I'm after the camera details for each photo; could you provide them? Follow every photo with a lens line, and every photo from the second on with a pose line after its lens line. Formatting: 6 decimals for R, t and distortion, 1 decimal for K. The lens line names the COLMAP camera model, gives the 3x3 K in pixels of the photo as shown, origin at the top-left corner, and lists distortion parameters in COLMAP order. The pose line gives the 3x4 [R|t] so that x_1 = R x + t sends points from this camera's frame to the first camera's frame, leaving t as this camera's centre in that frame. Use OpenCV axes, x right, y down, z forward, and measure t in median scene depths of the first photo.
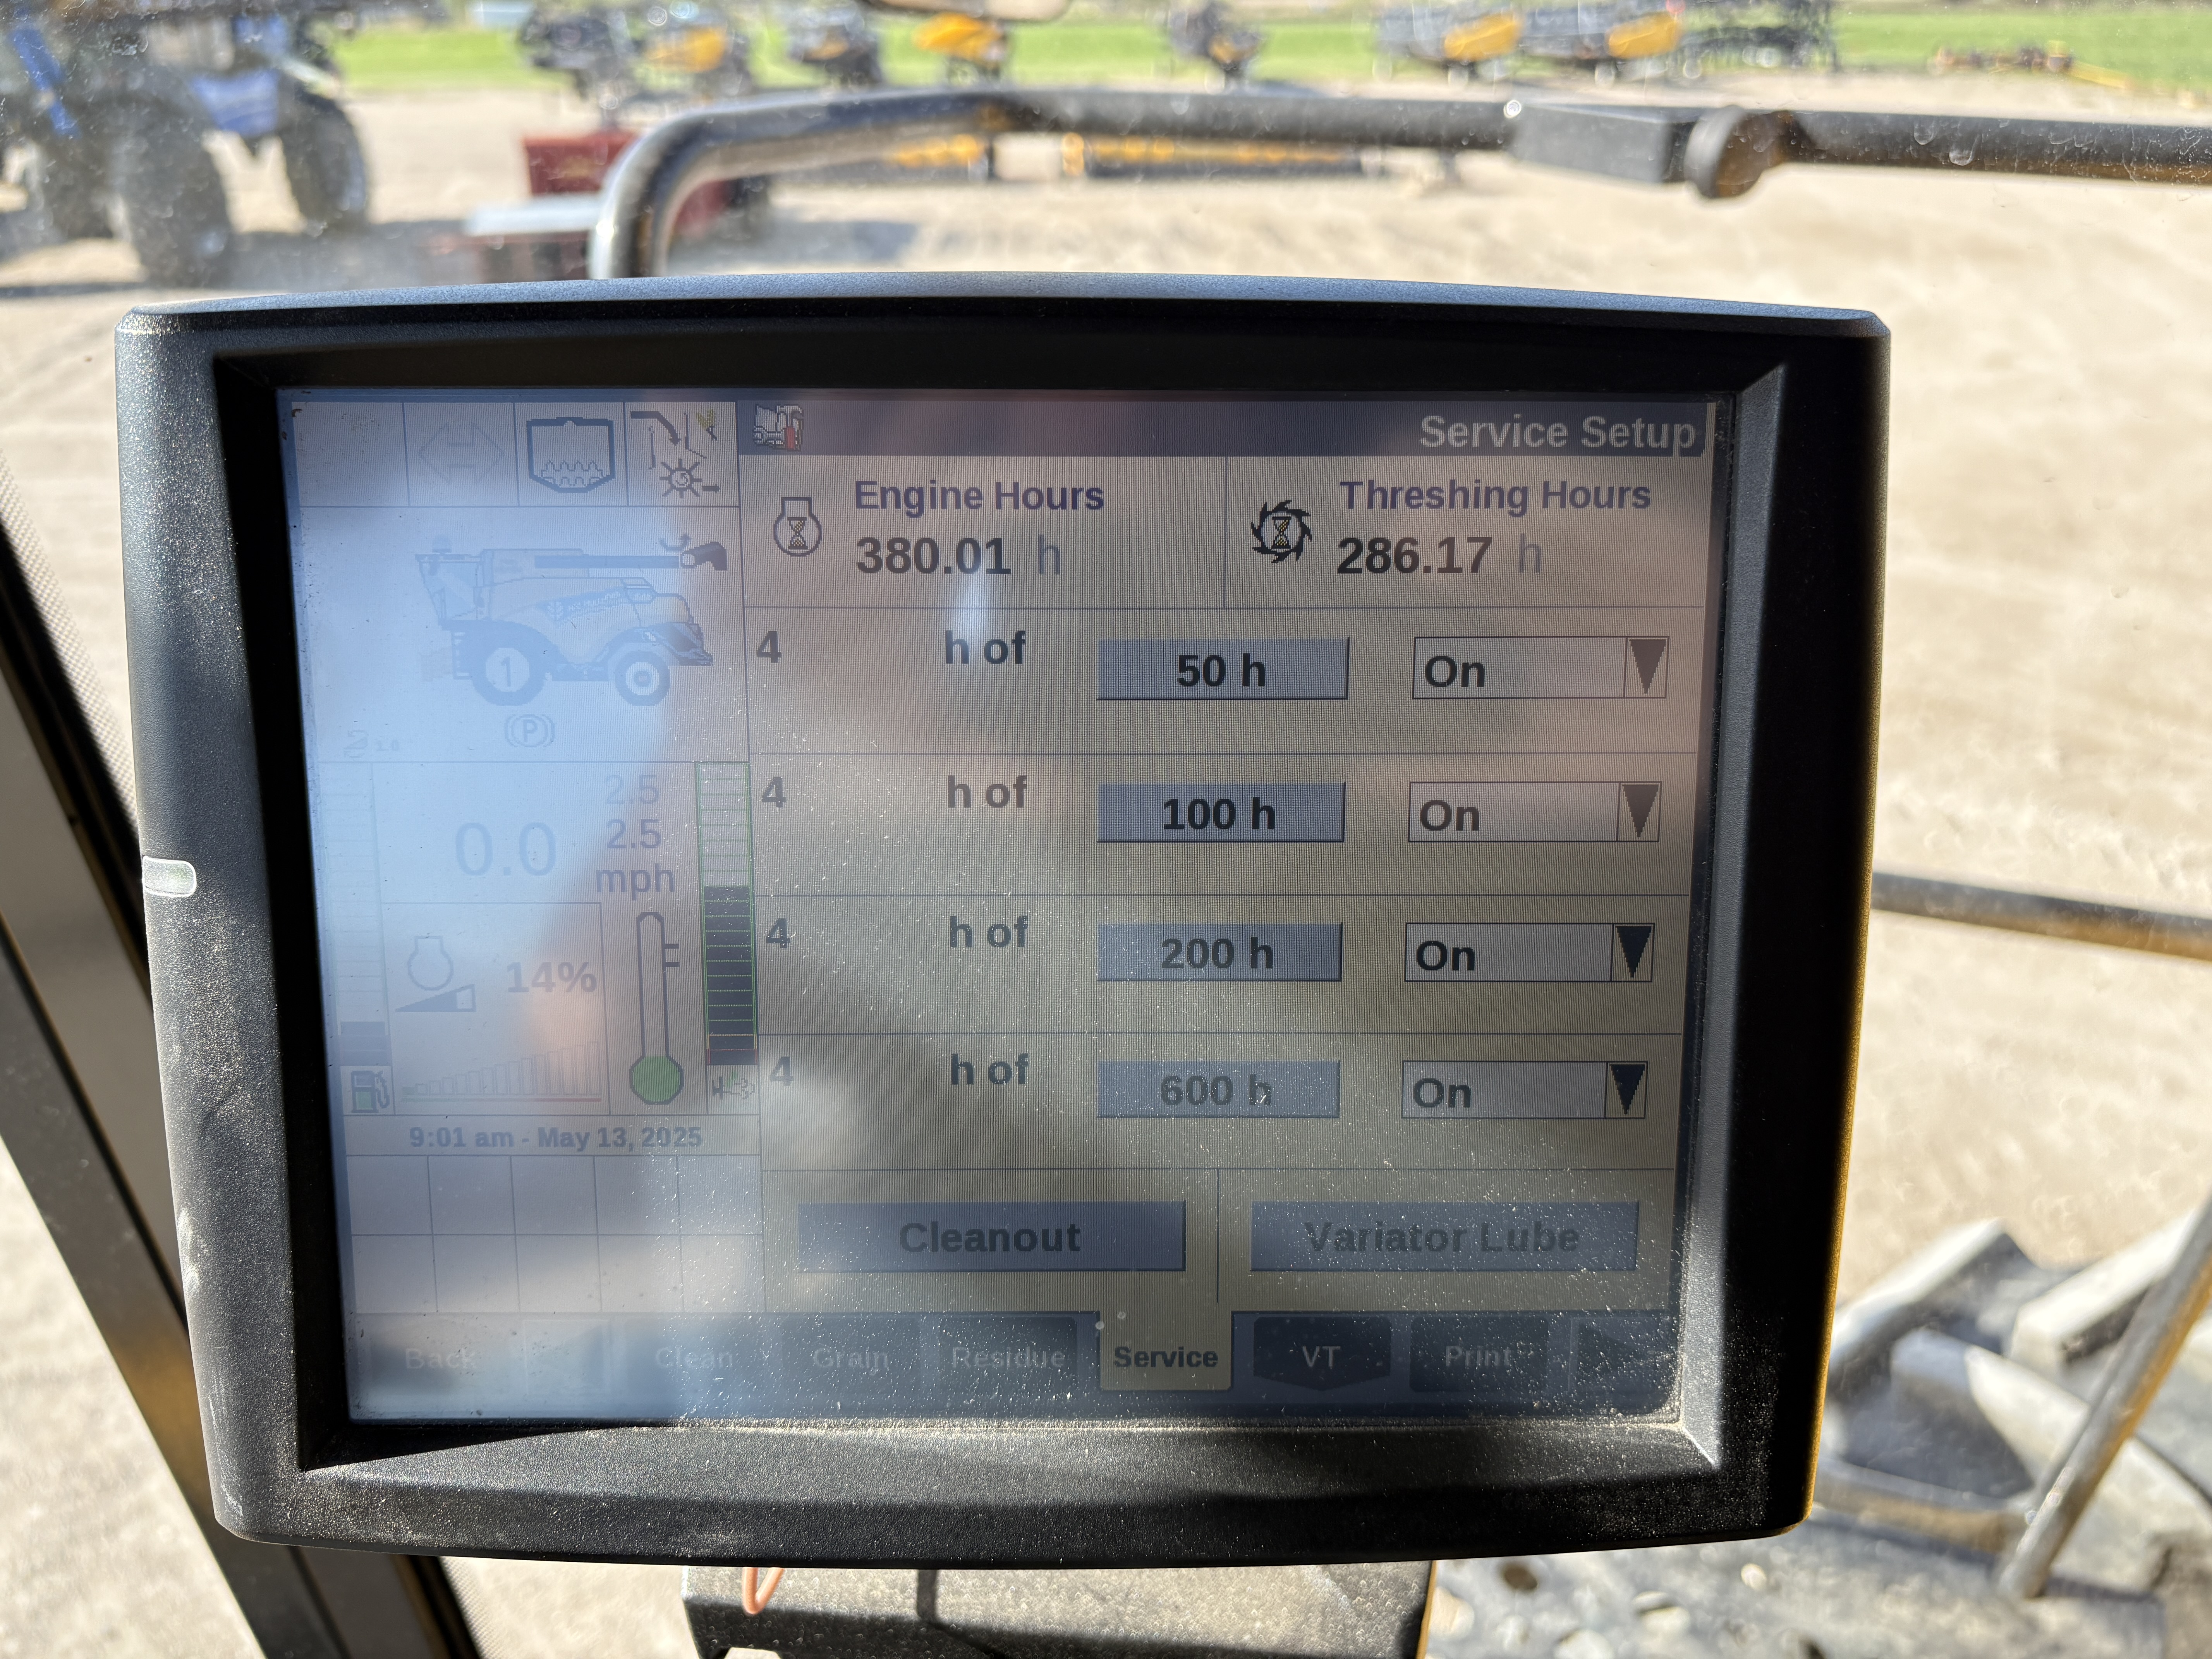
lens RADIAL K [[1695.7, 0, 1106.0], [0, 1695.7, 863.6], [0, 0, 1]] dist [0.049859, -0.058366]
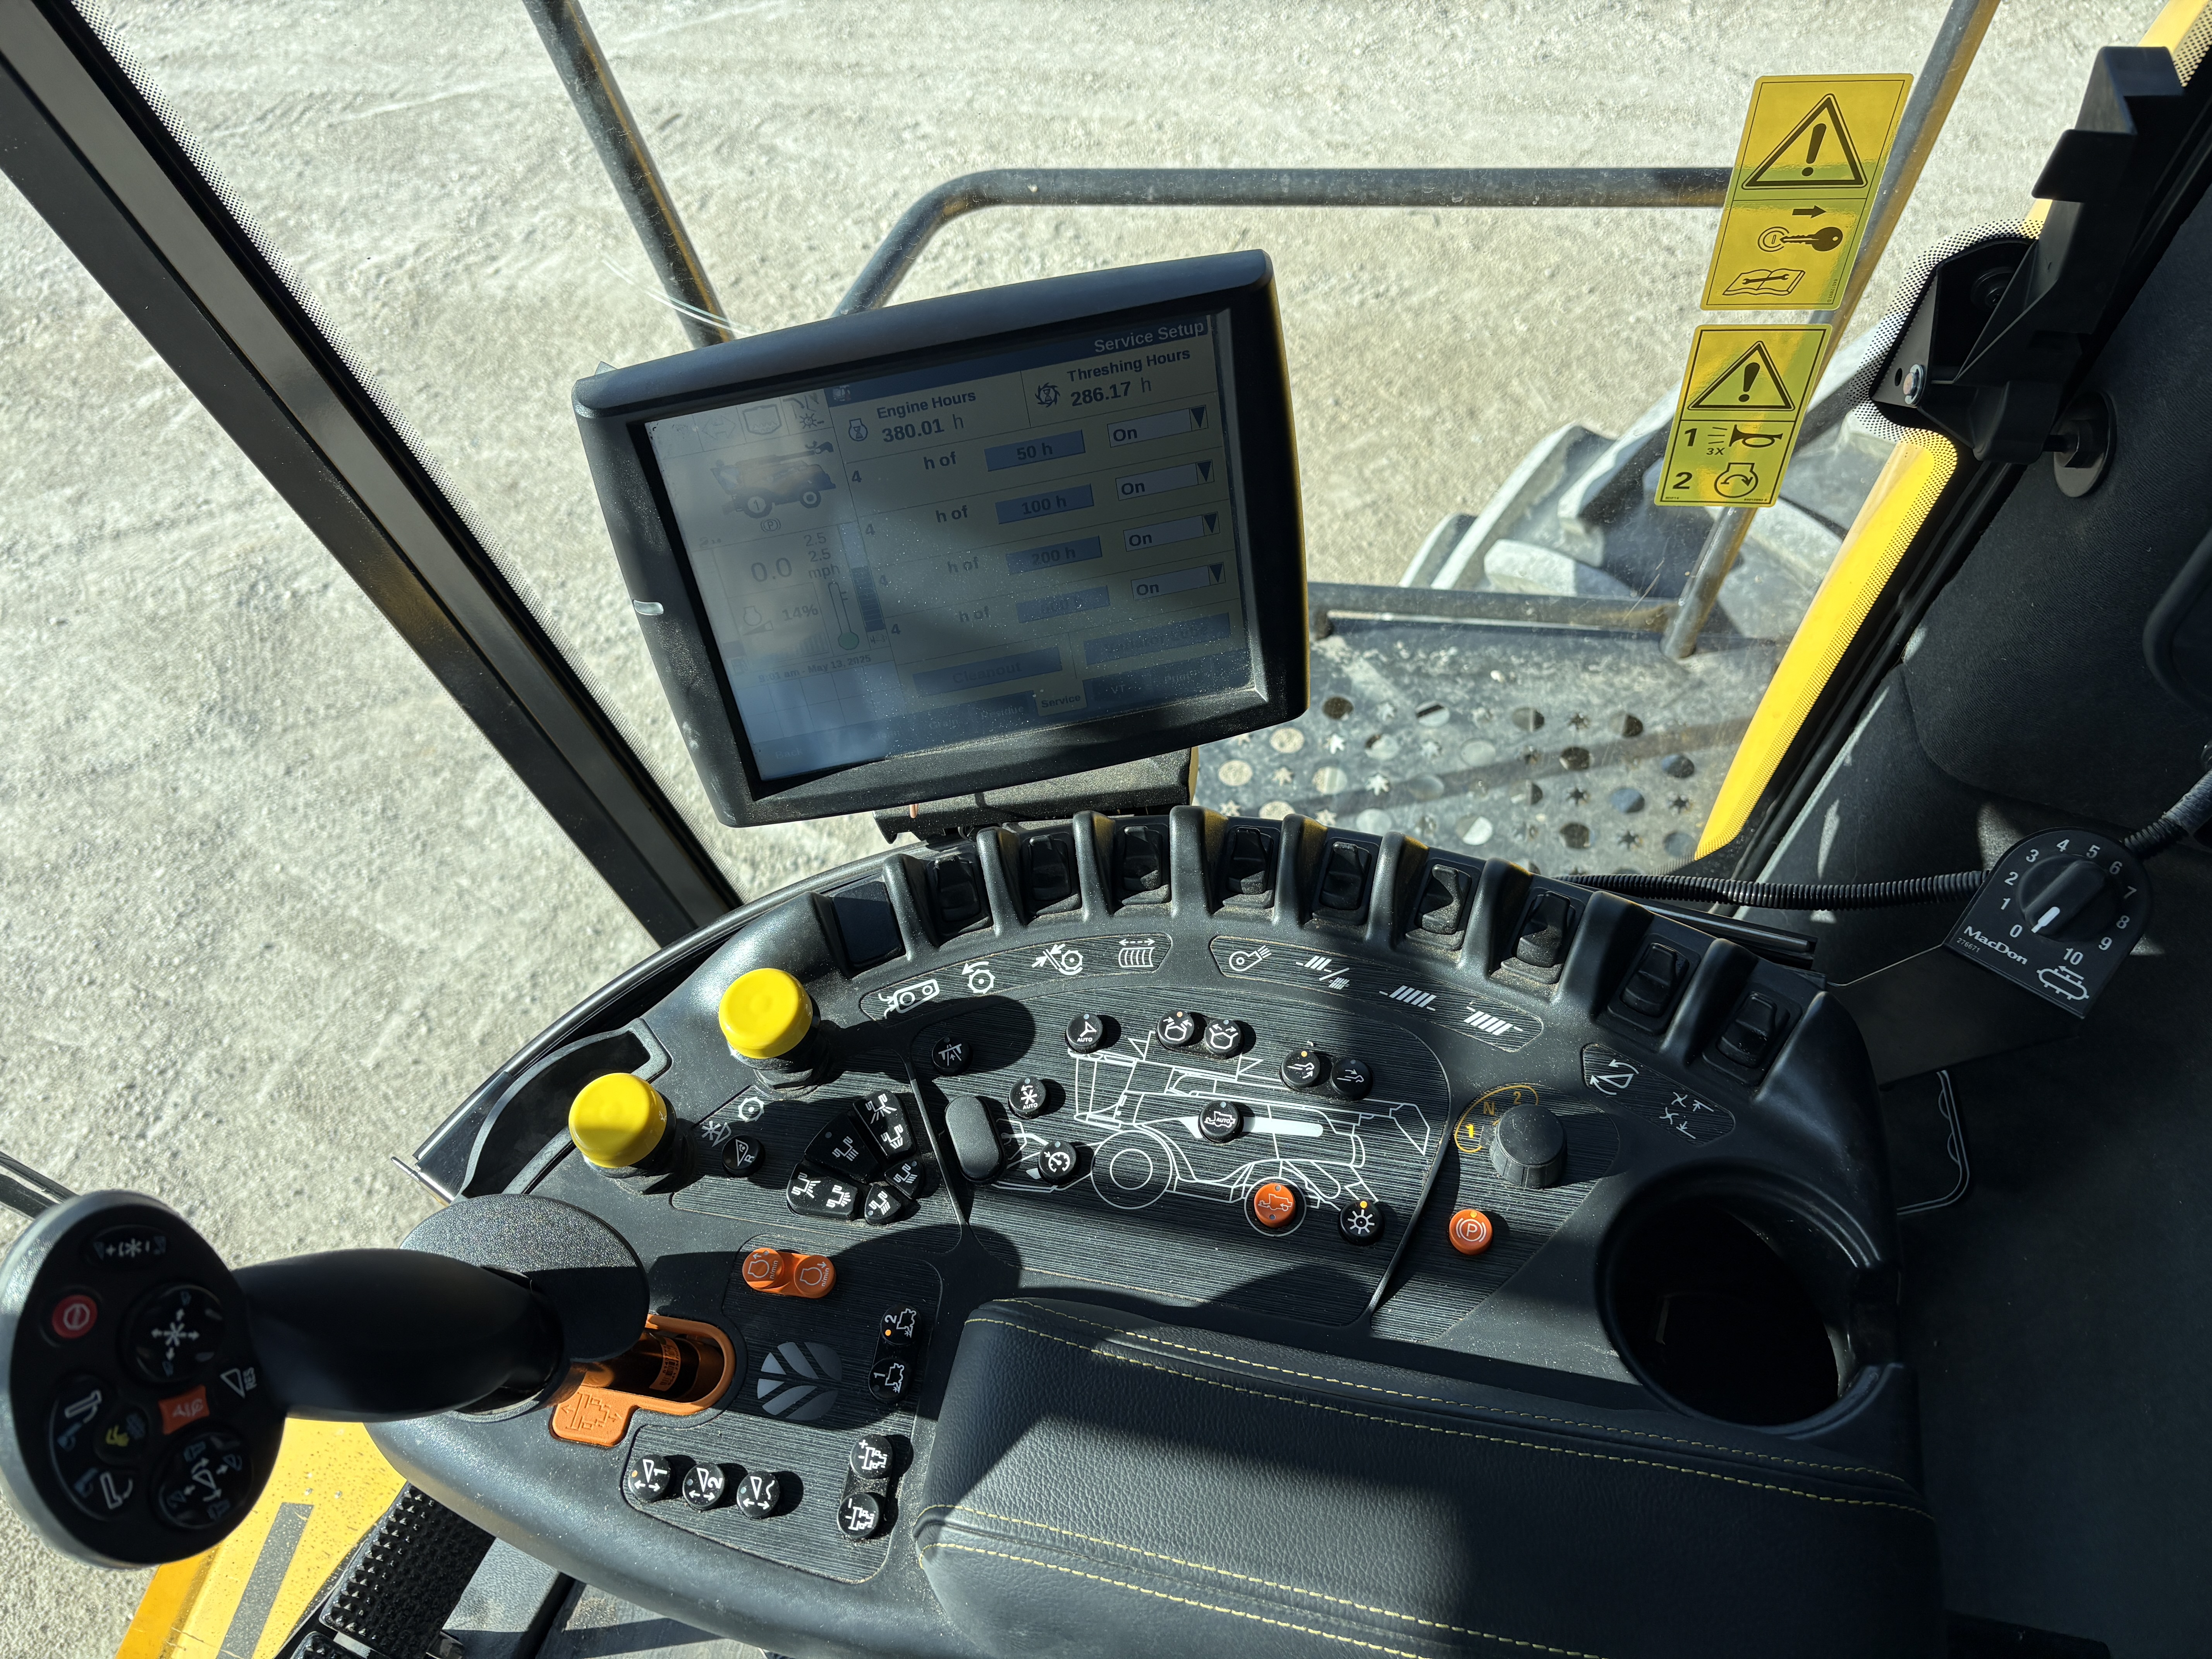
lens RADIAL K [[1695.7, 0, 1081.5], [0, 1695.7, 815.7], [0, 0, 1]] dist [0.049859, -0.058366]
pose [[0.982600, -0.185679, 0.004542, 0.024311], [0.166350, 0.890668, 0.423129, -0.648628], [-0.082612, -0.415011, 0.906058, -1.429581]]
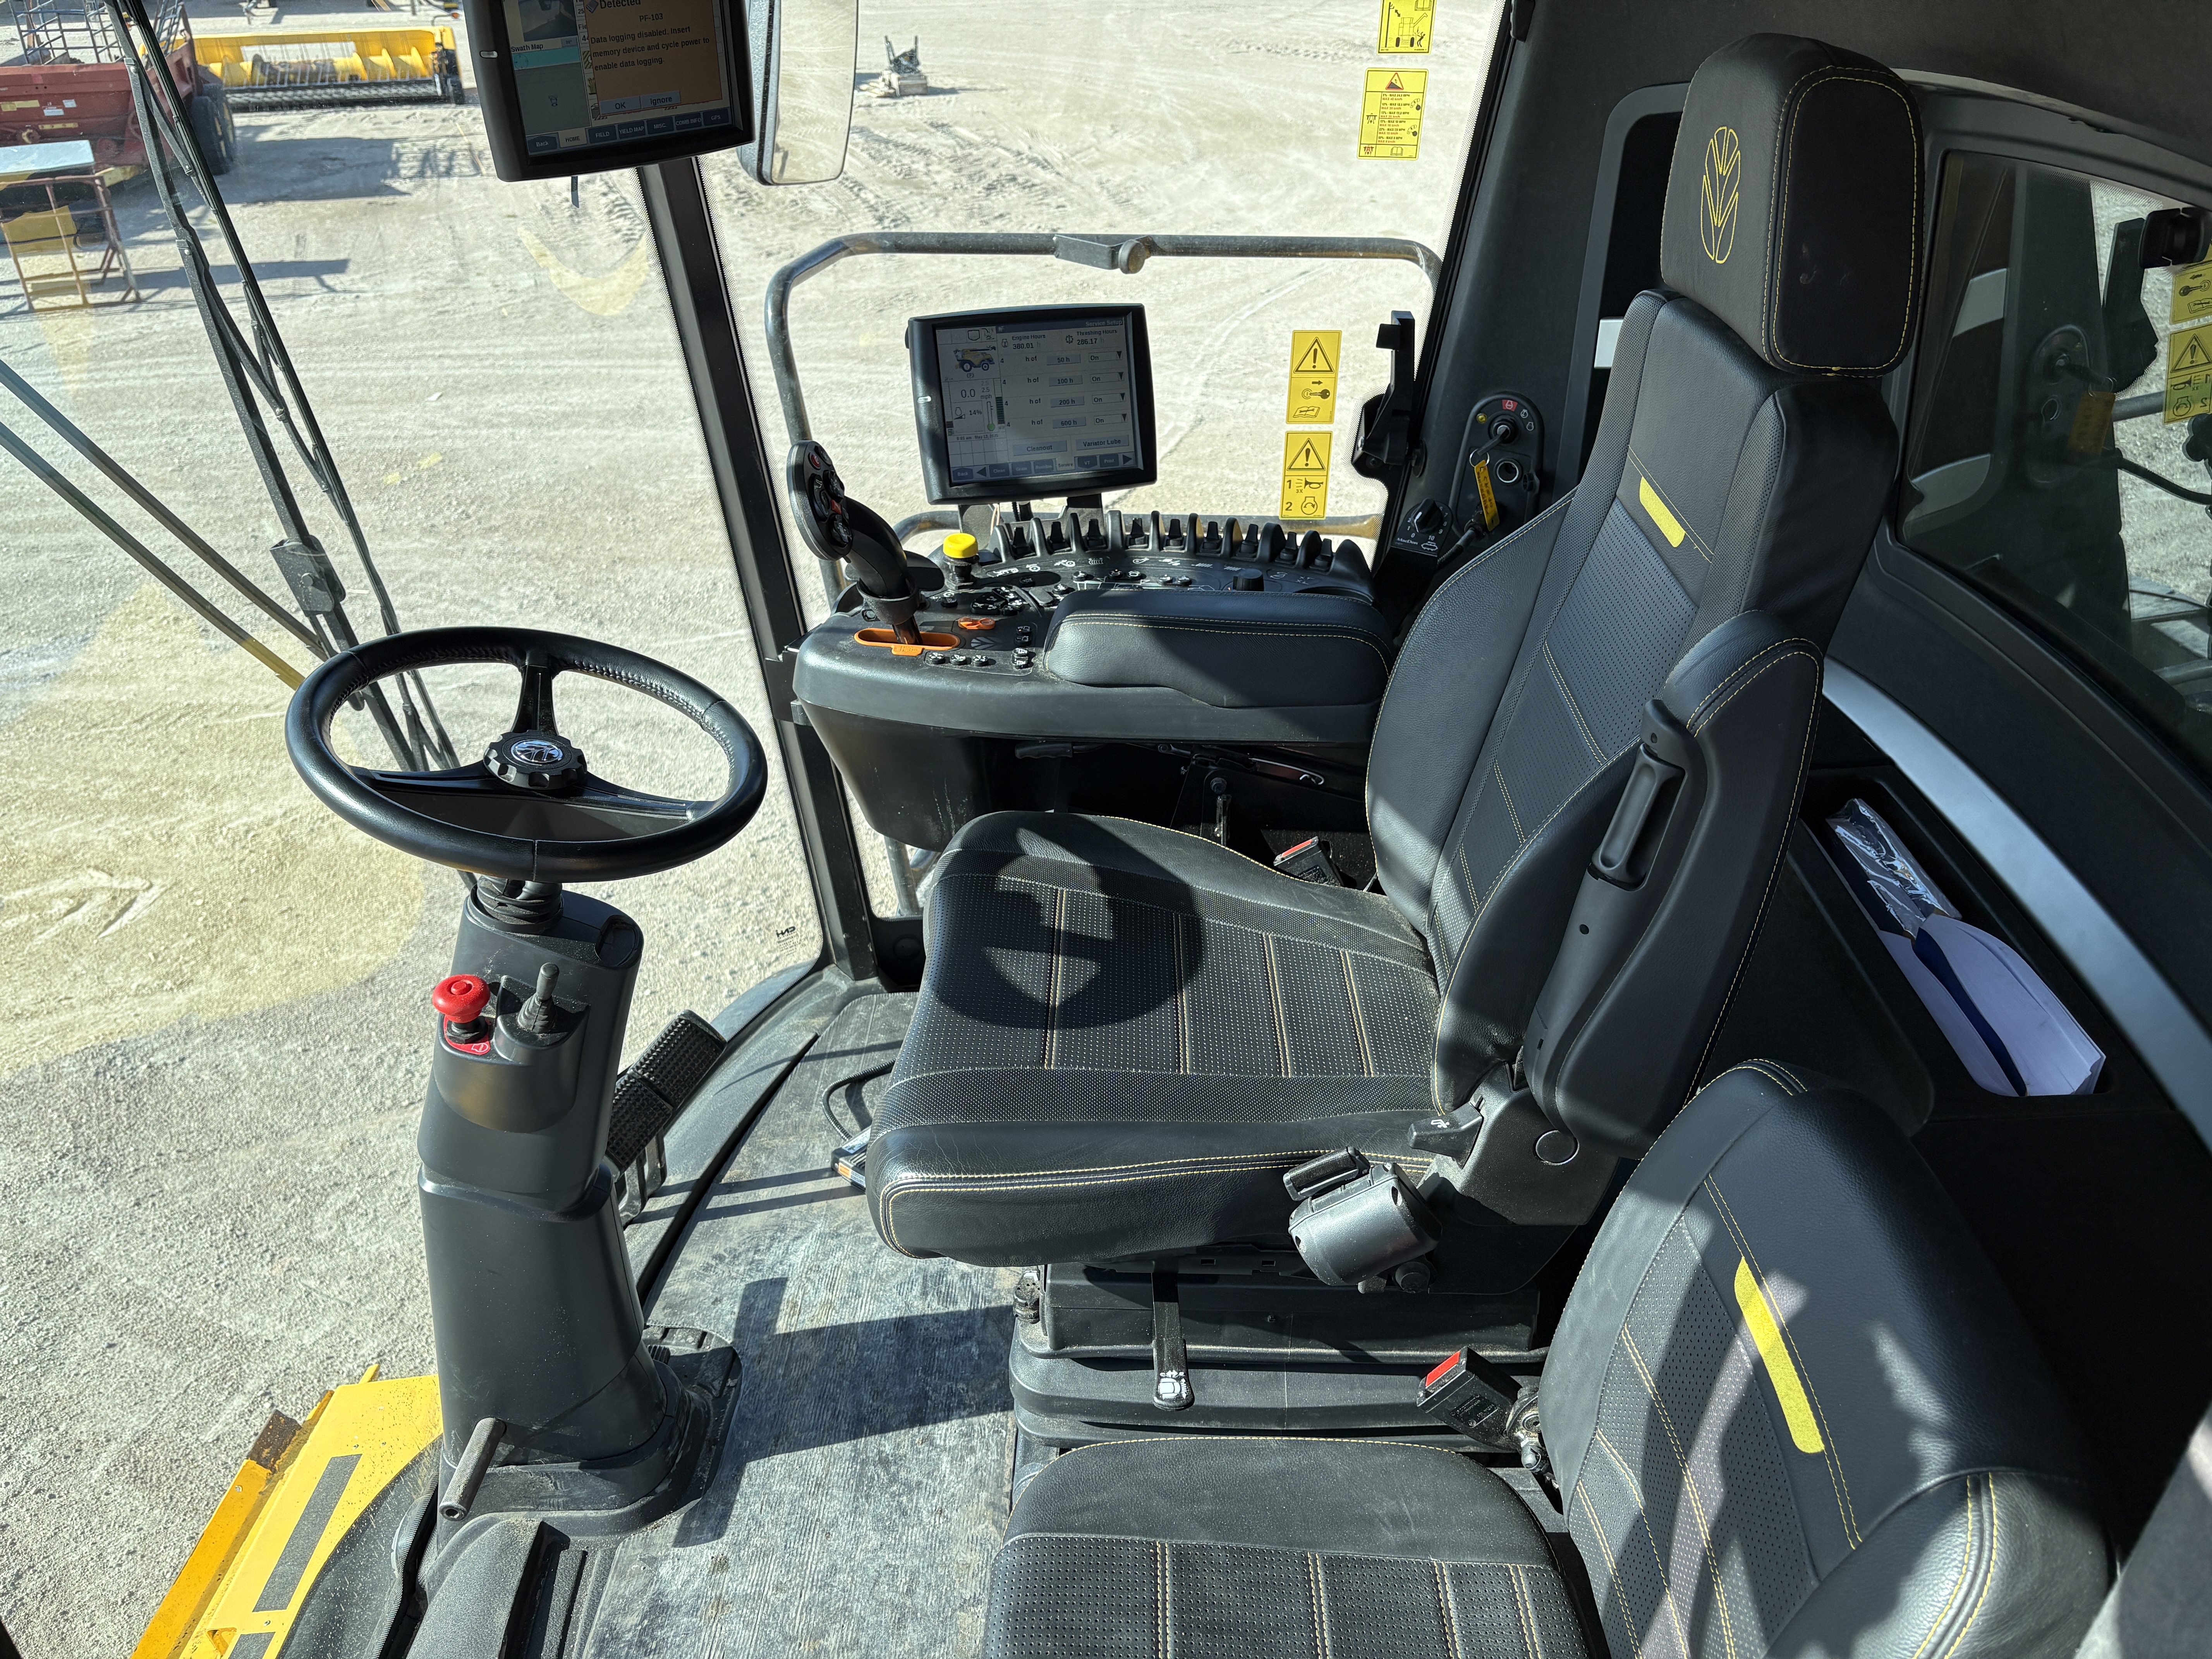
lens RADIAL K [[1695.7, 0, 1101.5], [0, 1695.7, 835.1], [0, 0, 1]] dist [0.049859, -0.058366]
pose [[0.957424, -0.148485, 0.247573, -1.736565], [0.138091, 0.988665, 0.058935, 1.379115], [-0.253517, -0.022238, 0.967075, -5.680499]]
